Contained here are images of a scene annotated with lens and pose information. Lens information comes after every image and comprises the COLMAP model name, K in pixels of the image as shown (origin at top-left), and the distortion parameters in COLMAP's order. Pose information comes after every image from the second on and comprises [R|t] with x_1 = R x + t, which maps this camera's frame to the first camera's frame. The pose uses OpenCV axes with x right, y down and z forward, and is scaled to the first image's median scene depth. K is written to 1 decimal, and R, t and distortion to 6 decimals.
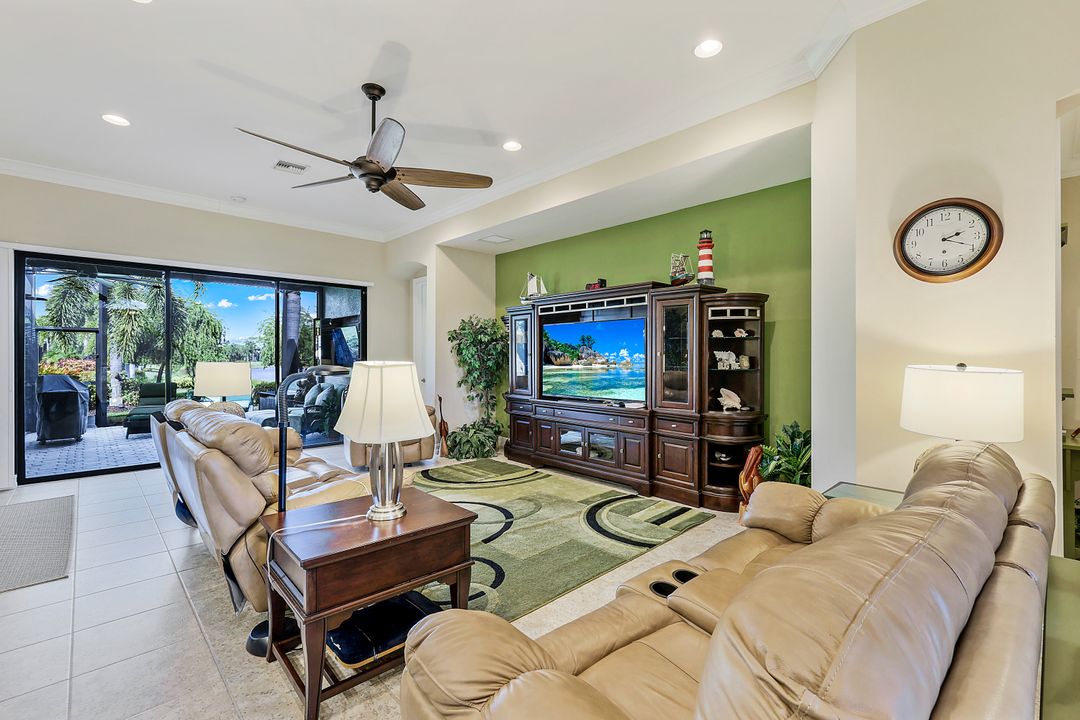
lens RADIAL K [[469.2, 0, 537.8], [0, 469.2, 356.8], [0, 0, 1]] dist [-0.000074, 0.000361]
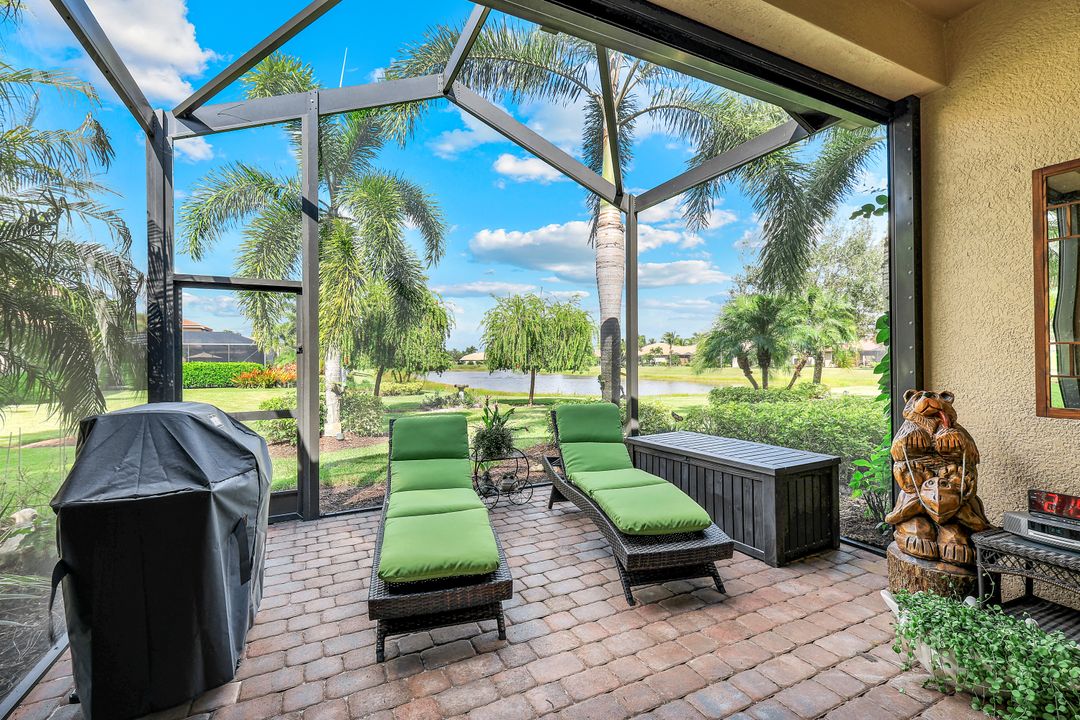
lens RADIAL K [[469.2, 0, 537.8], [0, 469.2, 356.8], [0, 0, 1]] dist [-0.000074, 0.000361]
pose [[0.951268, -0.011613, -0.308146, -0.526078], [0.009679, 0.999923, -0.007804, 0.008840], [0.308212, 0.004441, 0.951307, 0.577040]]
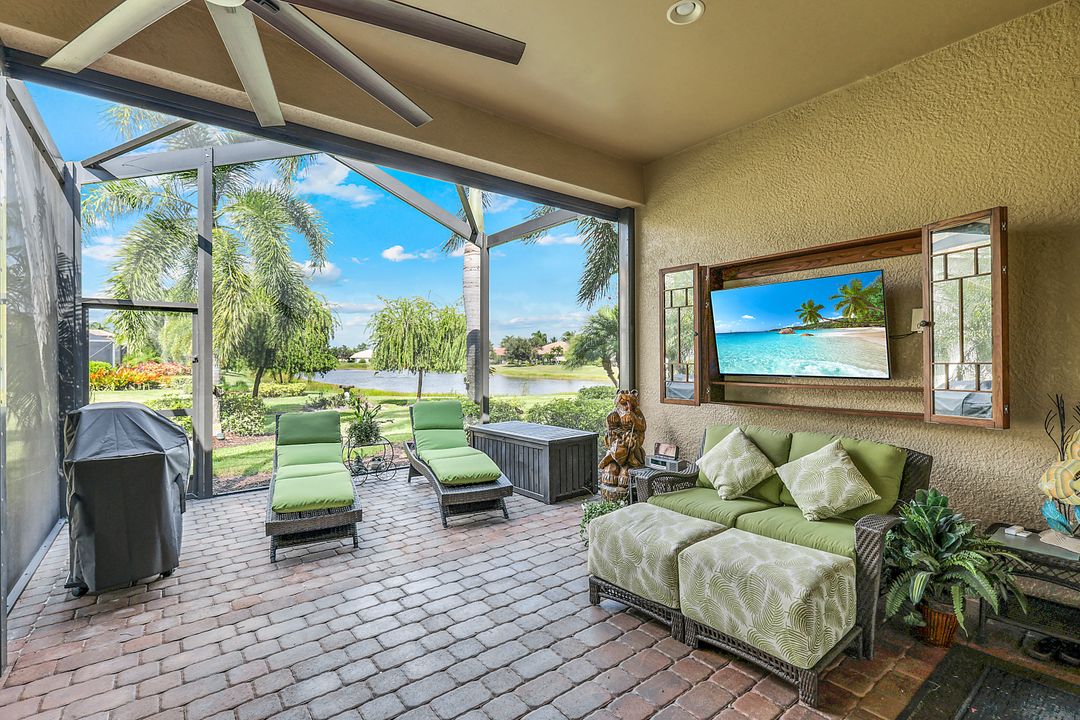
lens RADIAL K [[488.5, 0, 536.9], [0, 488.5, 357.9], [0, 0, 1]] dist [0.000939, 0.000463]
pose [[0.993527, -0.004992, -0.113491, -0.442189], [0.005041, 0.999987, 0.000147, -0.000936], [0.113489, -0.000718, 0.993539, 0.446267]]
